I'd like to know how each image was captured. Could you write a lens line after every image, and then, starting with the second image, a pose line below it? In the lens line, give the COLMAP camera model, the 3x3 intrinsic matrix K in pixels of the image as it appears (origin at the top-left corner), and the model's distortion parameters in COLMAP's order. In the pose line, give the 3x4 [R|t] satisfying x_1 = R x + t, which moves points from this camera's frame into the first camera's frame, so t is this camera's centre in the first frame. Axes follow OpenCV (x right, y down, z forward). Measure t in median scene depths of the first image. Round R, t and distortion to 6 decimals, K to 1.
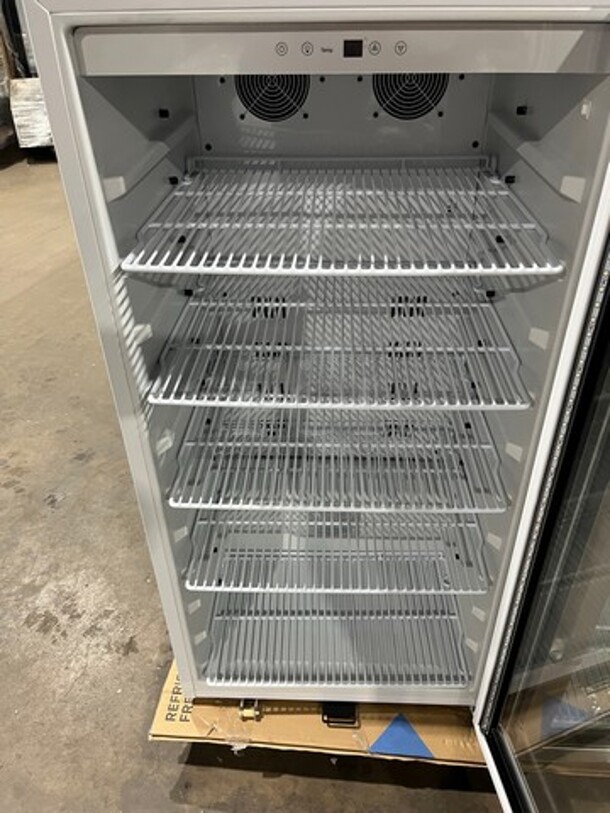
lens RADIAL K [[626.7, 0, 309.2], [0, 626.7, 421.9], [0, 0, 1]] dist [-0.000327, -0.002899]
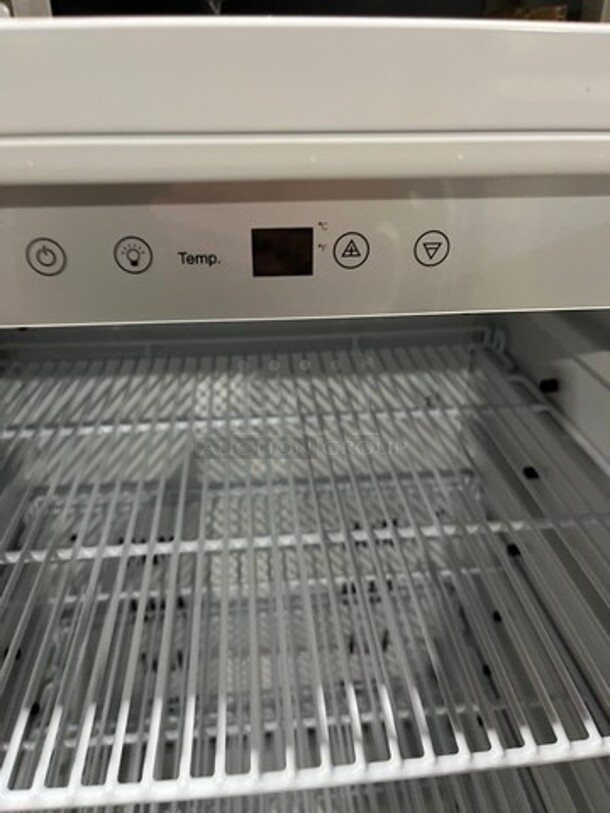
lens RADIAL K [[651.8, 0, 305.0], [0, 651.8, 406.5], [0, 0, 1]] dist [-0.001945, -0.111659]
pose [[0.991244, -0.050385, 0.122050, 0.017892], [0.066617, 0.988902, -0.132799, -0.226879], [-0.114004, 0.139767, 0.983600, 0.328778]]
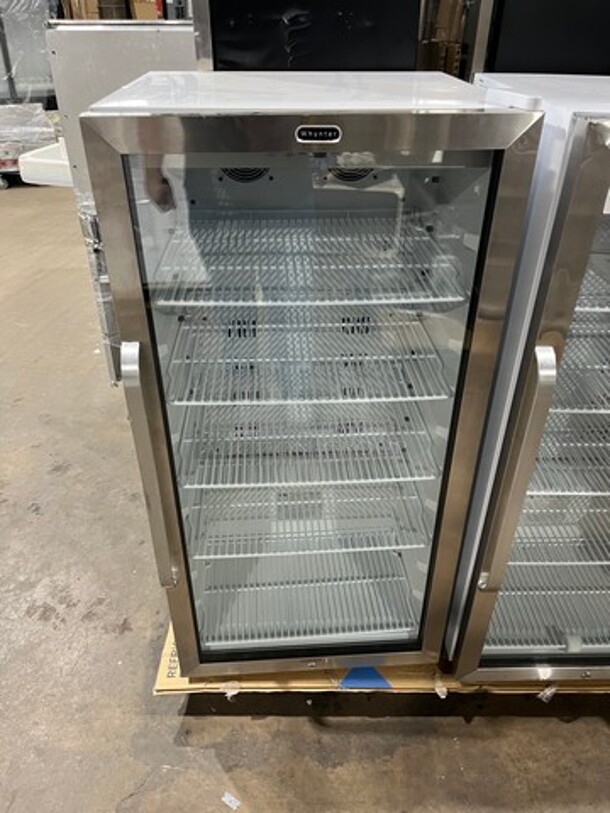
lens RADIAL K [[626.7, 0, 309.2], [0, 626.7, 421.9], [0, 0, 1]] dist [-0.000327, -0.002899]
pose [[0.994340, -0.037596, 0.099372, -0.060603], [0.040224, 0.998888, -0.024575, 0.032632], [-0.098338, 0.028433, 0.994747, -0.212205]]
